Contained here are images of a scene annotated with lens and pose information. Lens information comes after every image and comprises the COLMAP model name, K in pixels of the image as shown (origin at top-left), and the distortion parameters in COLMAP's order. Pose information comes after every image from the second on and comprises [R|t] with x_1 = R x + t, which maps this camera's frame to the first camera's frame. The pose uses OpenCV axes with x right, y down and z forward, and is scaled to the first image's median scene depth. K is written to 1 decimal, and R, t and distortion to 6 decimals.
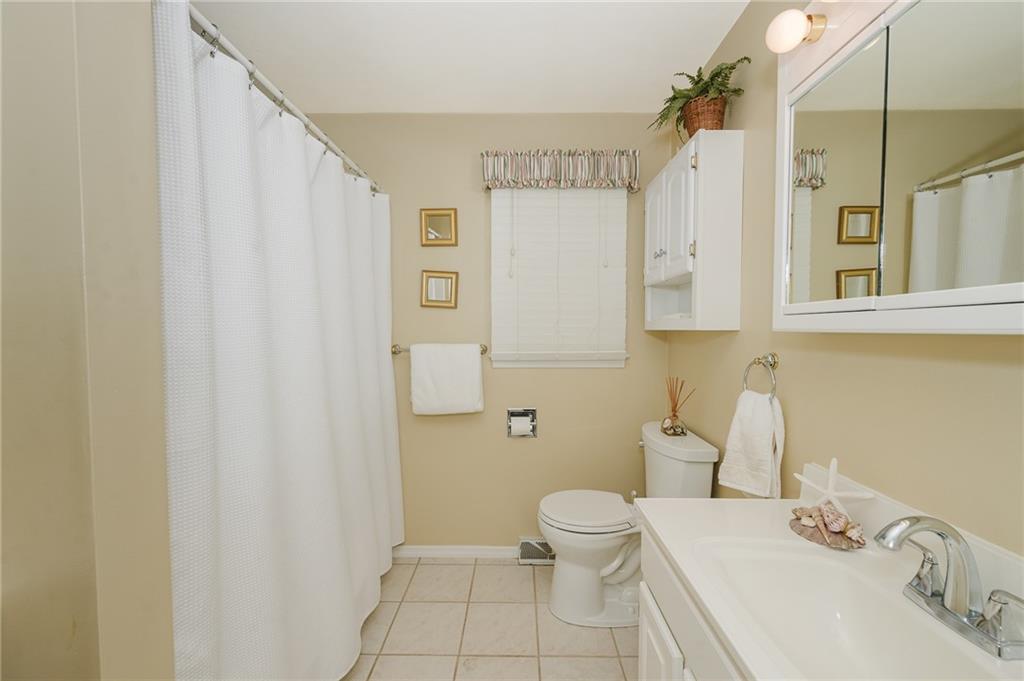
lens RADIAL K [[419.4, 0, 512.0], [0, 419.4, 349.7], [0, 0, 1]] dist [0.001479, 0.000328]
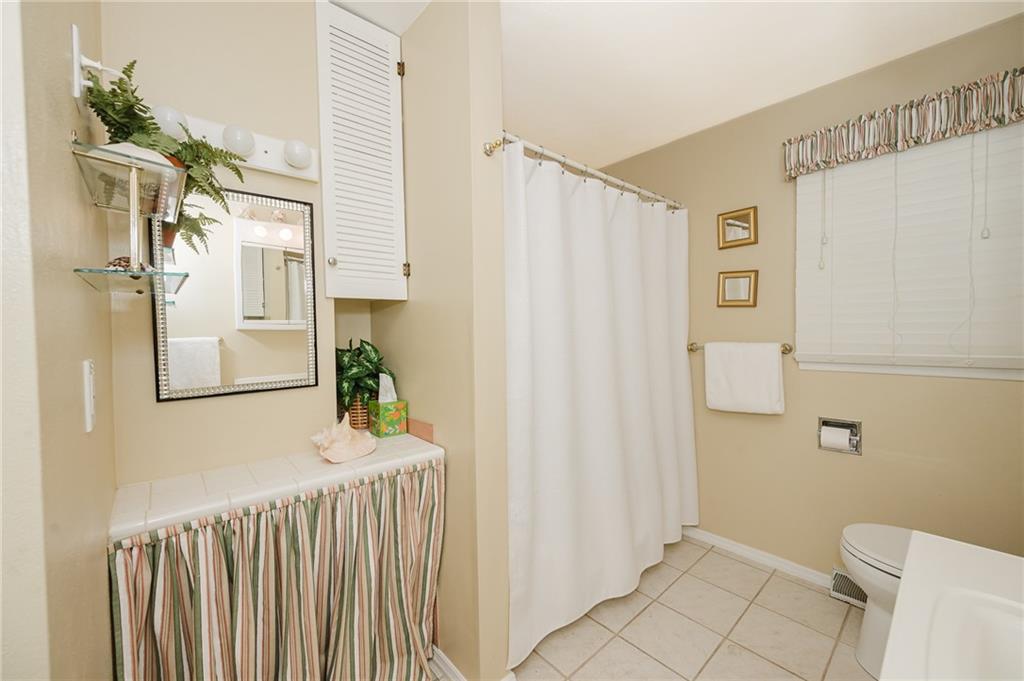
lens RADIAL K [[419.4, 0, 512.0], [0, 419.4, 349.7], [0, 0, 1]] dist [0.001479, 0.000328]
pose [[0.668524, 0.024540, -0.743286, 0.231105], [-0.024010, 0.999647, 0.011409, 0.005129], [0.743303, 0.010219, 0.668877, -0.090383]]
